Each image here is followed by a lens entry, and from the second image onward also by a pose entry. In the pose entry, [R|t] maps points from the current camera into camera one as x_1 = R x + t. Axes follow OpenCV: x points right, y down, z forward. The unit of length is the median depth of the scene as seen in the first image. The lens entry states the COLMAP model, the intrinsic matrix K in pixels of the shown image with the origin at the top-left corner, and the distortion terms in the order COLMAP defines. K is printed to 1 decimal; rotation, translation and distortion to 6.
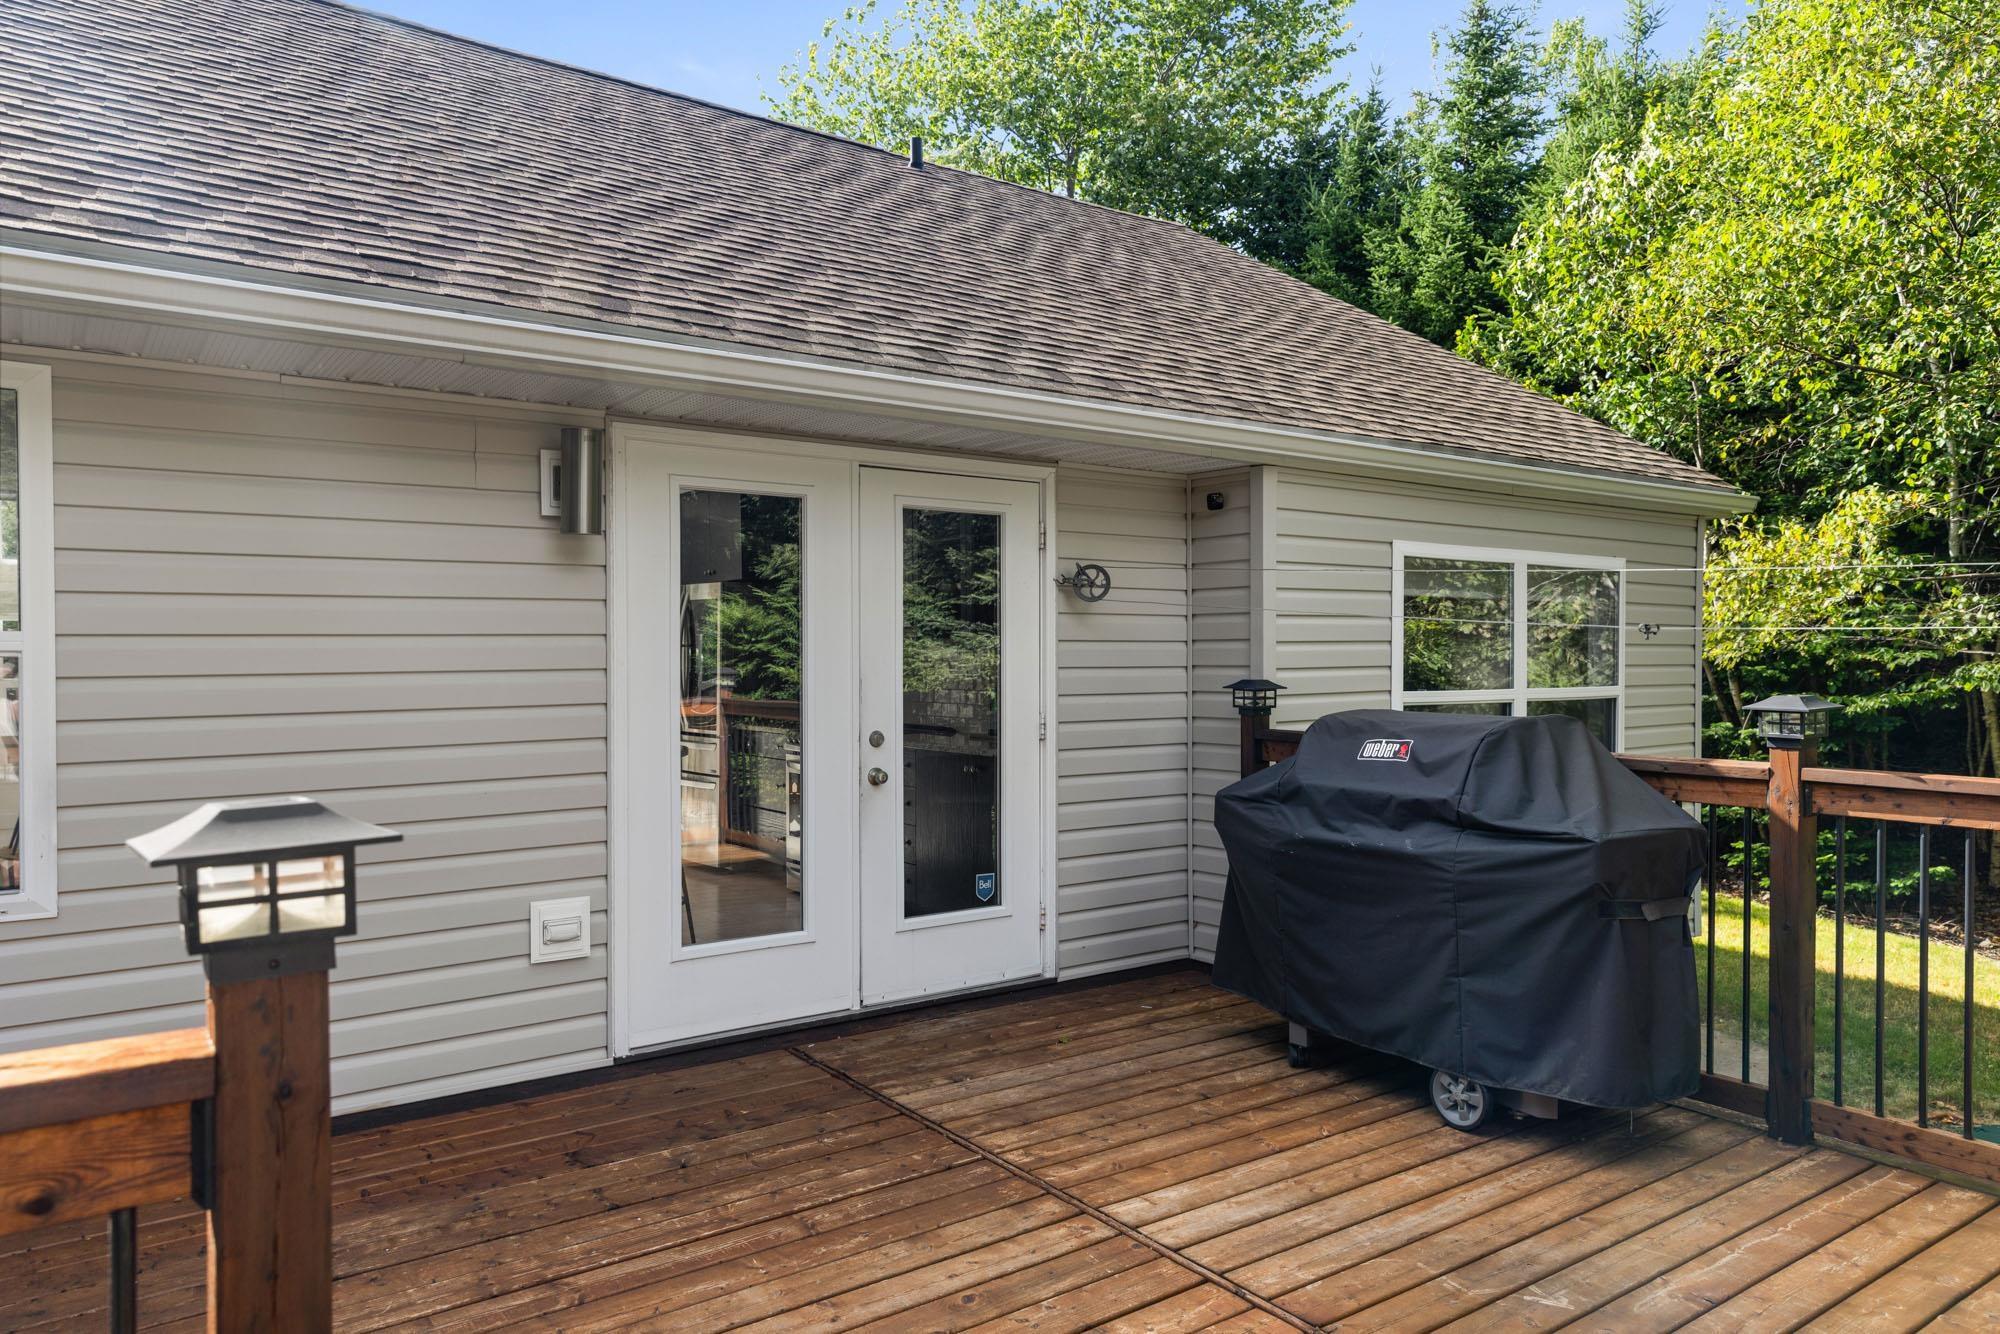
lens RADIAL K [[1334.5, 0, 1000.0], [0, 1334.5, 667.0], [0, 0, 1]] dist [-0.000184, -0.002099]
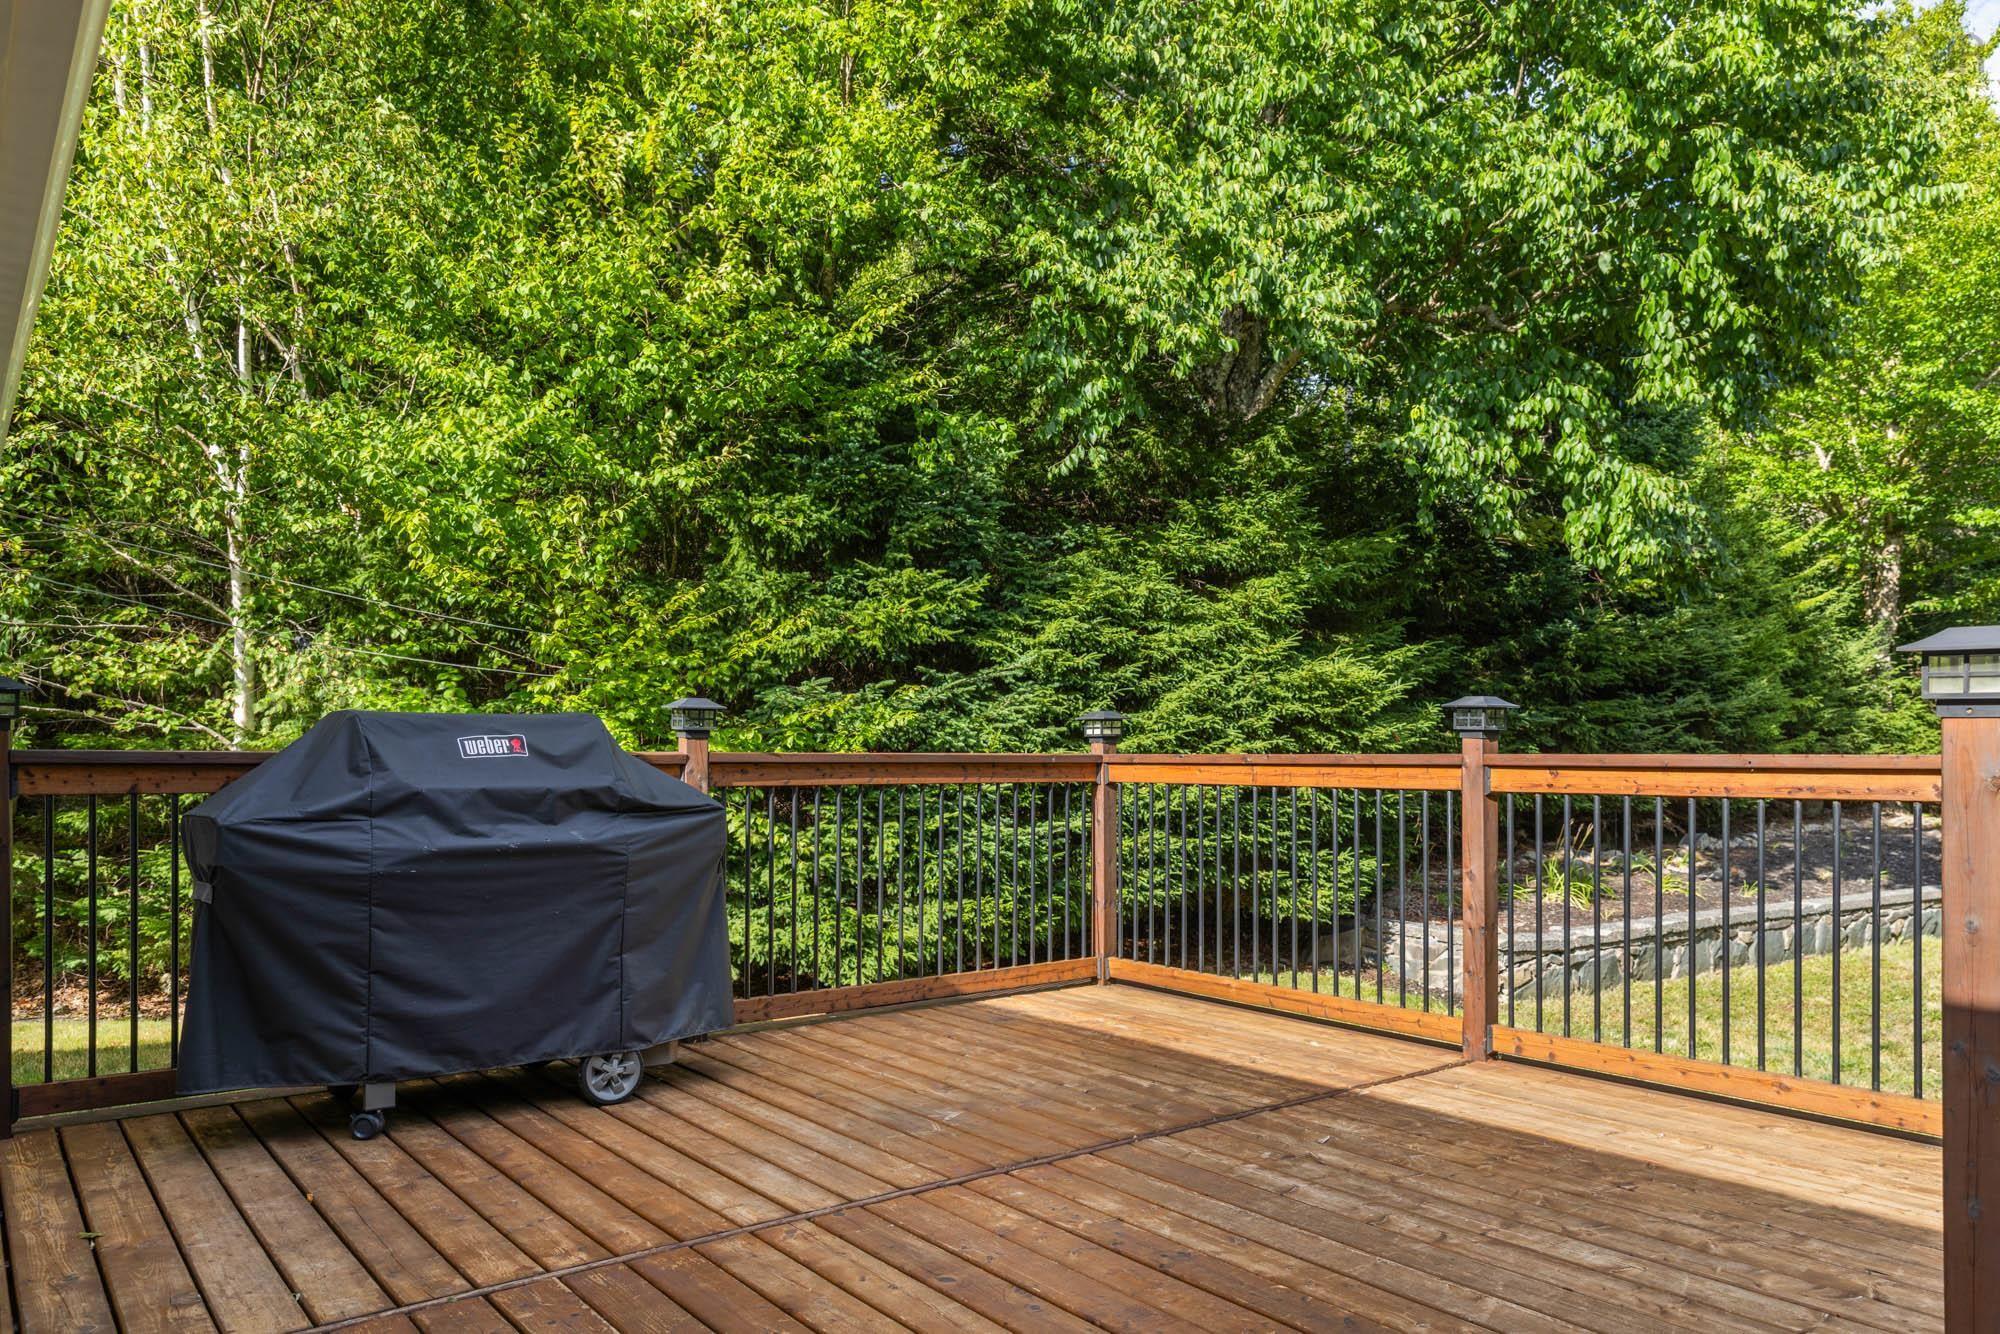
lens RADIAL K [[1379.6, 0, 998.0], [0, 1379.6, 746.7], [0, 0, 1]] dist [0.001506, -0.000809]
pose [[-0.030744, -0.000452, 0.999527, -0.807883], [0.012513, 0.999921, 0.000837, 0.077180], [-0.999449, 0.012533, -0.030736, 0.795657]]
